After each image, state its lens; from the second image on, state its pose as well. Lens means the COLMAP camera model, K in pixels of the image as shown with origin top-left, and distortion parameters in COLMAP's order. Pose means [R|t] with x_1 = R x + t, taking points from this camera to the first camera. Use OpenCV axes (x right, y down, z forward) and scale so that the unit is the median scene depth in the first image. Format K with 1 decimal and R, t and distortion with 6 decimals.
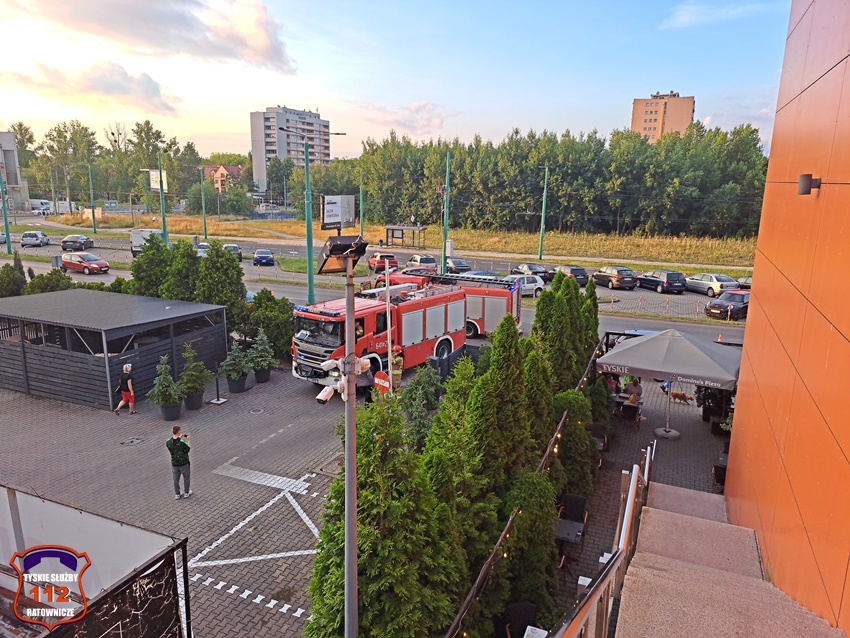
lens RADIAL K [[602.0, 0, 425.0], [0, 602.0, 319.0], [0, 0, 1]] dist [-0.000272, 0.000608]
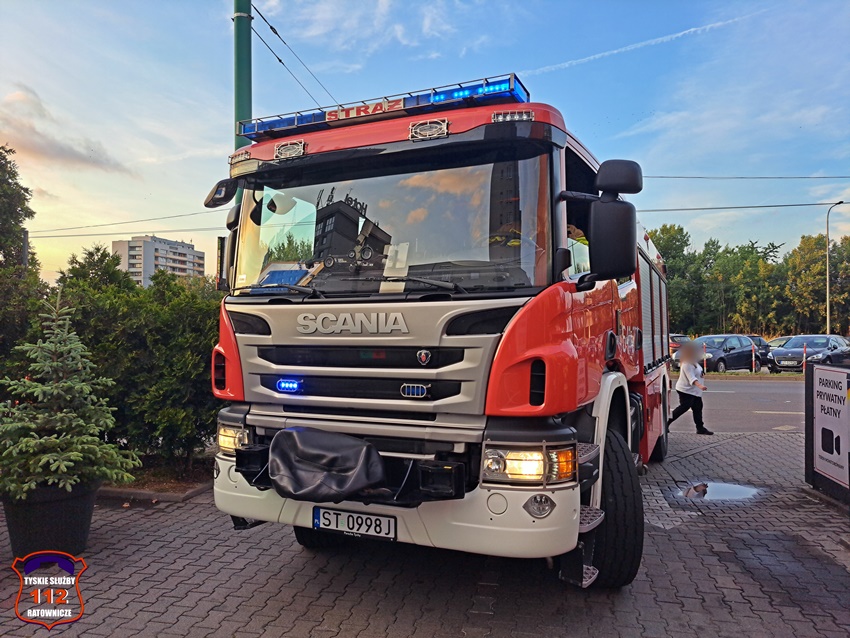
lens RADIAL K [[602.0, 0, 425.0], [0, 602.0, 319.0], [0, 0, 1]] dist [-0.000272, 0.000608]
pose [[0.978431, -0.009873, 0.206336, -0.184201], [0.059705, 0.969744, -0.236713, 0.080250], [-0.197755, 0.243926, 0.949417, 0.757944]]
